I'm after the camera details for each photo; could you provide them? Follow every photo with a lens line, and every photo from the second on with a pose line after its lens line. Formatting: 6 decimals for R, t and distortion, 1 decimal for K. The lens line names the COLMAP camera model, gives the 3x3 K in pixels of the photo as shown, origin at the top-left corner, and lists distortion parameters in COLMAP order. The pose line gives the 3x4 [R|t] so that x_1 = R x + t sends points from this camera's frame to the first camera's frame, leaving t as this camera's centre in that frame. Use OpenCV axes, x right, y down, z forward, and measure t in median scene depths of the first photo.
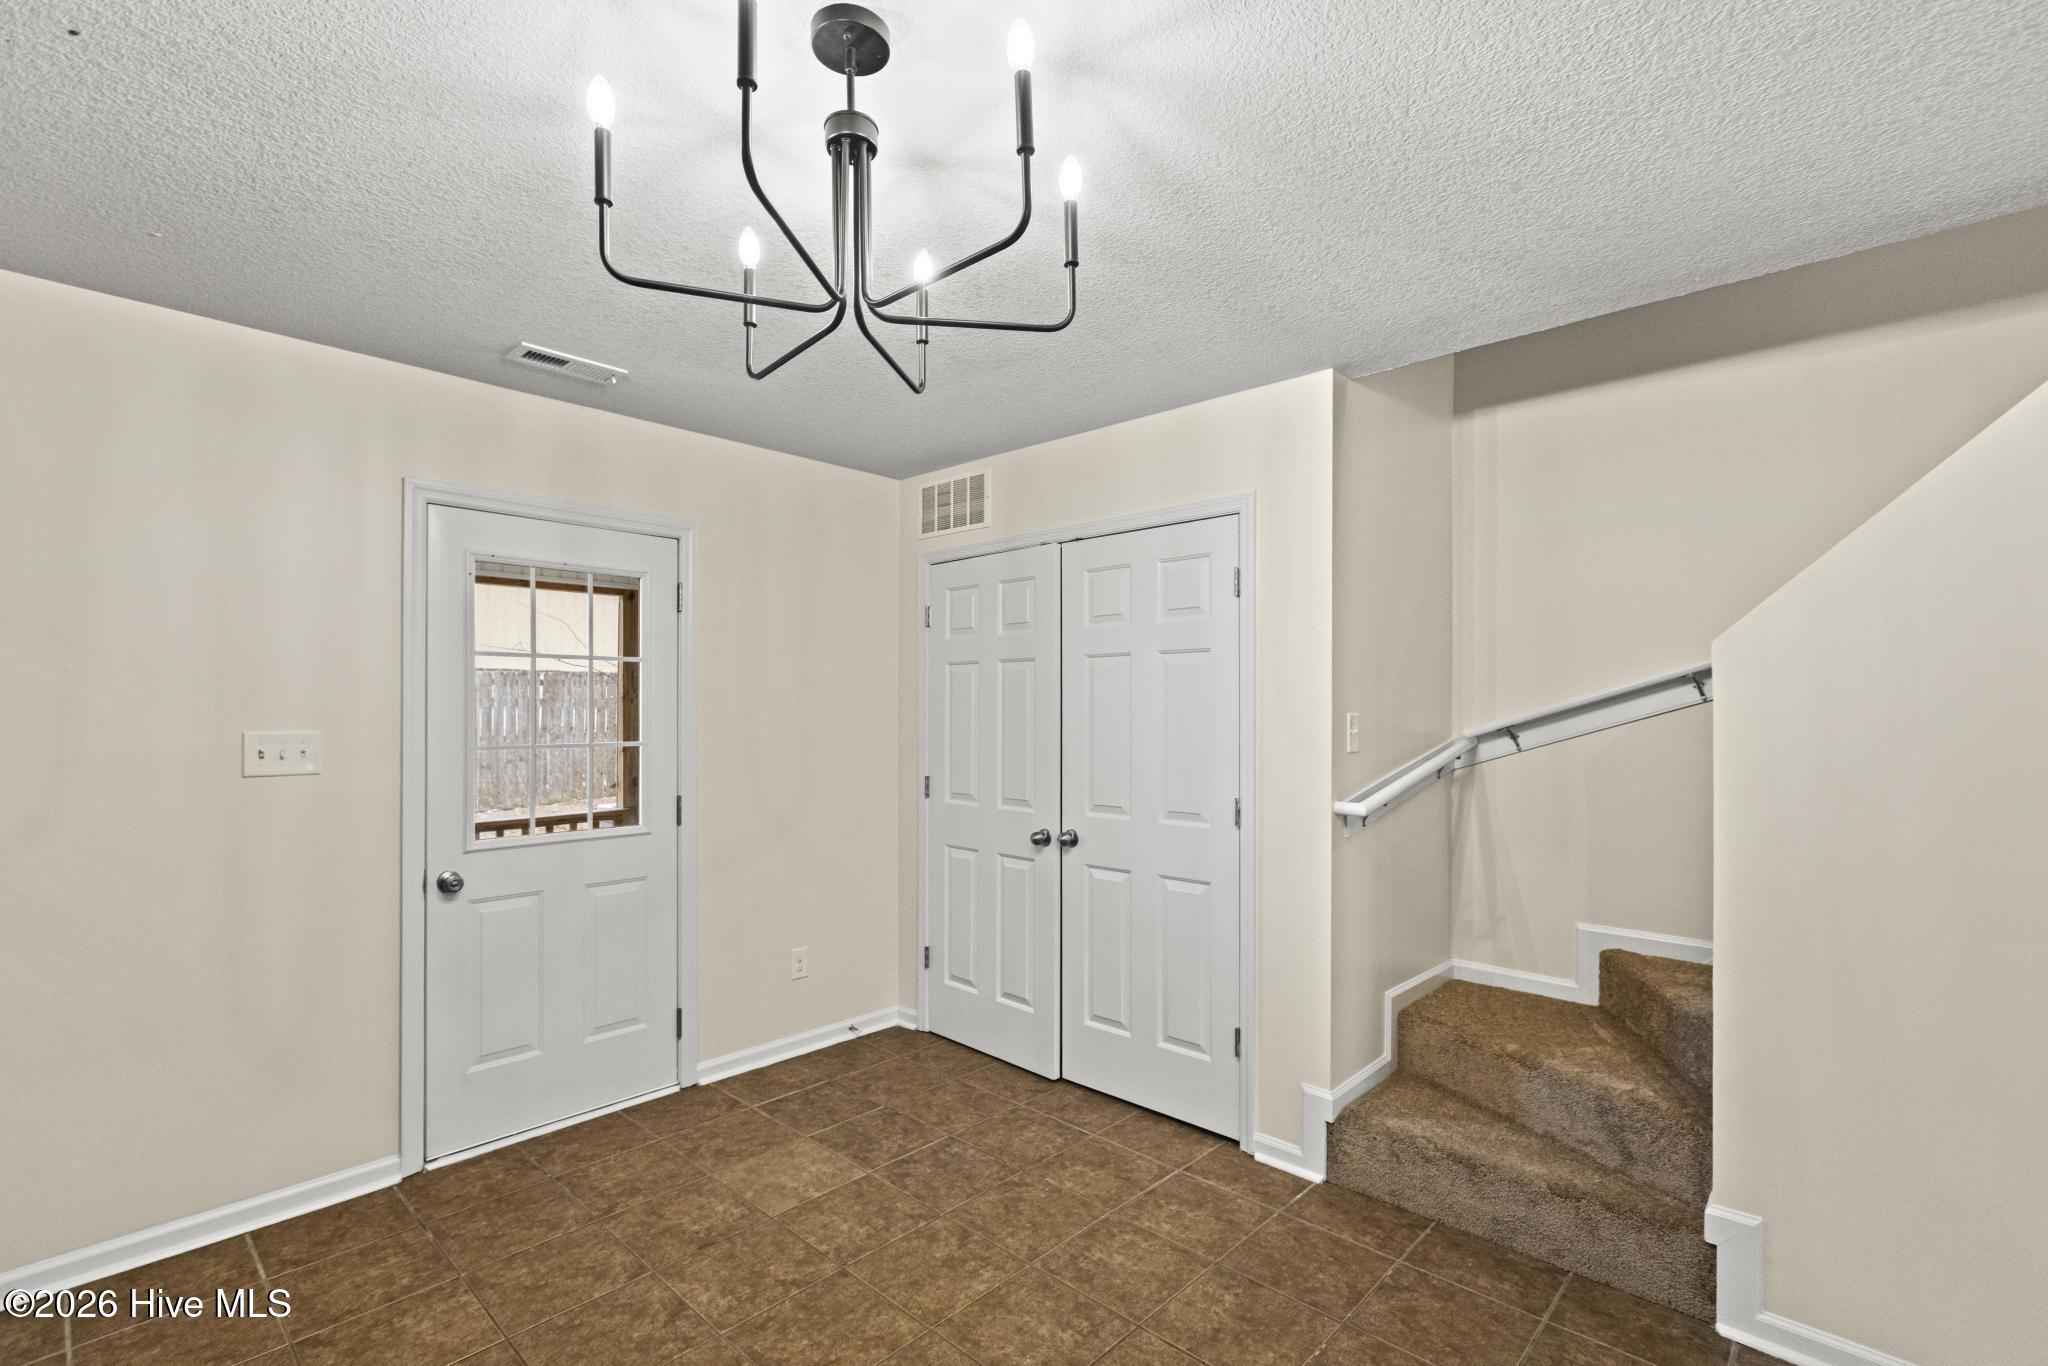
lens RADIAL K [[917.5, 0, 1021.1], [0, 917.5, 710.4], [0, 0, 1]] dist [0.003365, -0.001577]
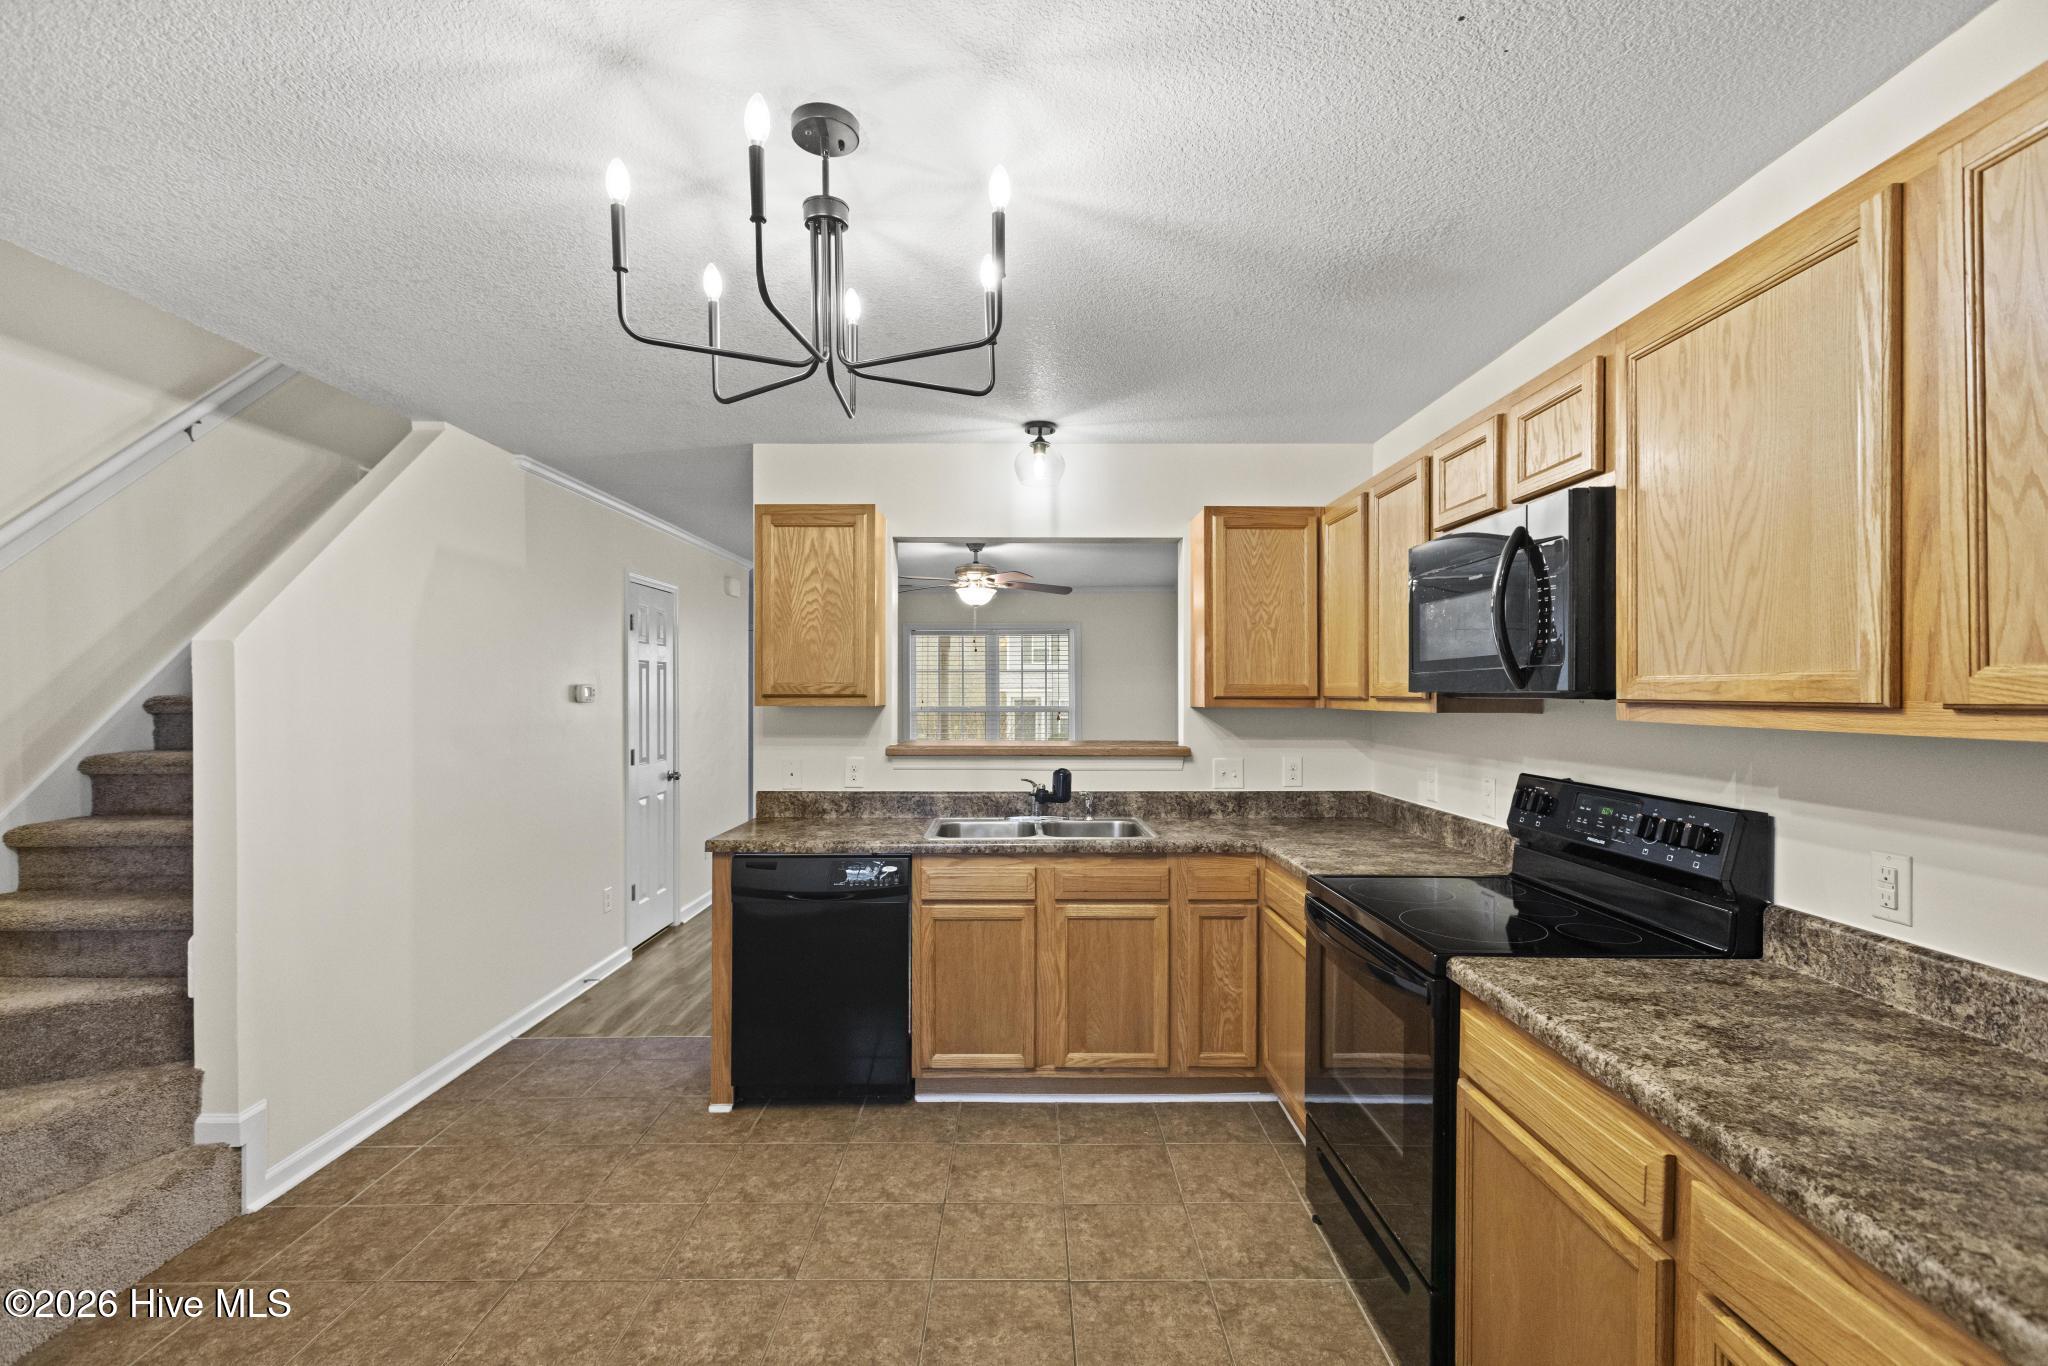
lens RADIAL K [[917.5, 0, 1015.9], [0, 917.5, 694.5], [0, 0, 1]] dist [0.003365, -0.001577]
pose [[-0.683430, -0.001971, 0.730013, -0.514632], [-0.000594, 0.999998, 0.002145, -0.005678], [-0.730016, 0.001033, -0.683430, 0.690701]]
